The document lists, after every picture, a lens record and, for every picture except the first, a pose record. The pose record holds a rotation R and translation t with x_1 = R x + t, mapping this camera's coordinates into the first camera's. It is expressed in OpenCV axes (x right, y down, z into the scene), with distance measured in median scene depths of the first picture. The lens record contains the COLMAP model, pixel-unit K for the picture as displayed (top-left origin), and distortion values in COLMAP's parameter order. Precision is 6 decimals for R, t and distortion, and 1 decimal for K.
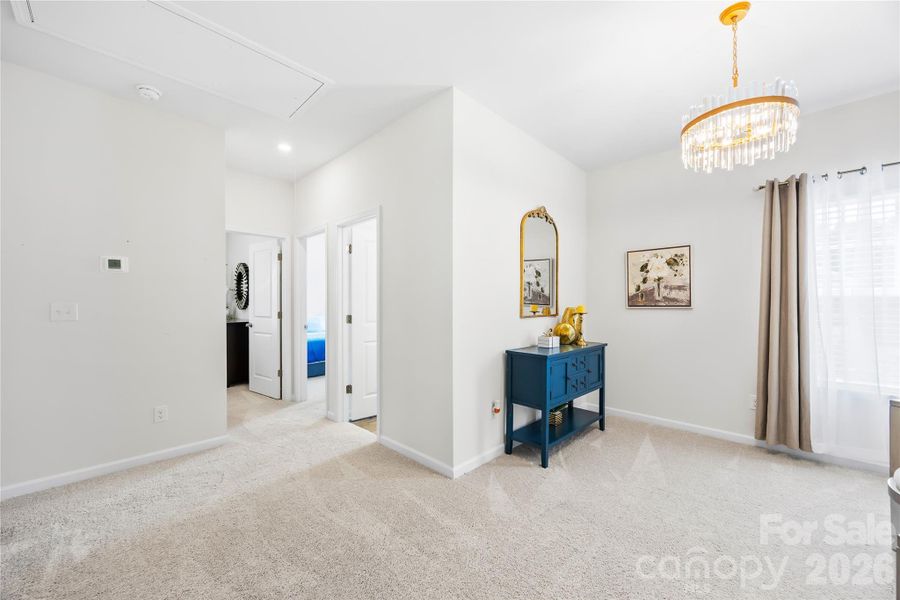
lens RADIAL K [[345.9, 0, 450.6], [0, 345.9, 303.6], [0, 0, 1]] dist [-0.003695, 0.001251]
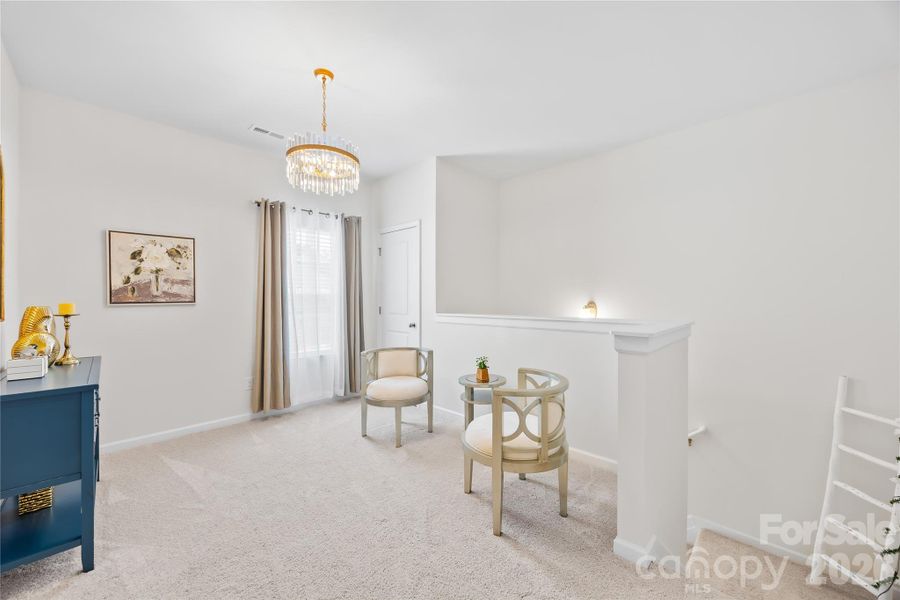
lens RADIAL K [[345.9, 0, 450.6], [0, 345.9, 297.2], [0, 0, 1]] dist [-0.003695, 0.001251]
pose [[-0.007178, 0.003426, 0.999968, -0.264455], [0.008423, 0.999959, -0.003366, 0.003585], [-0.999939, 0.008398, -0.007207, 0.288522]]
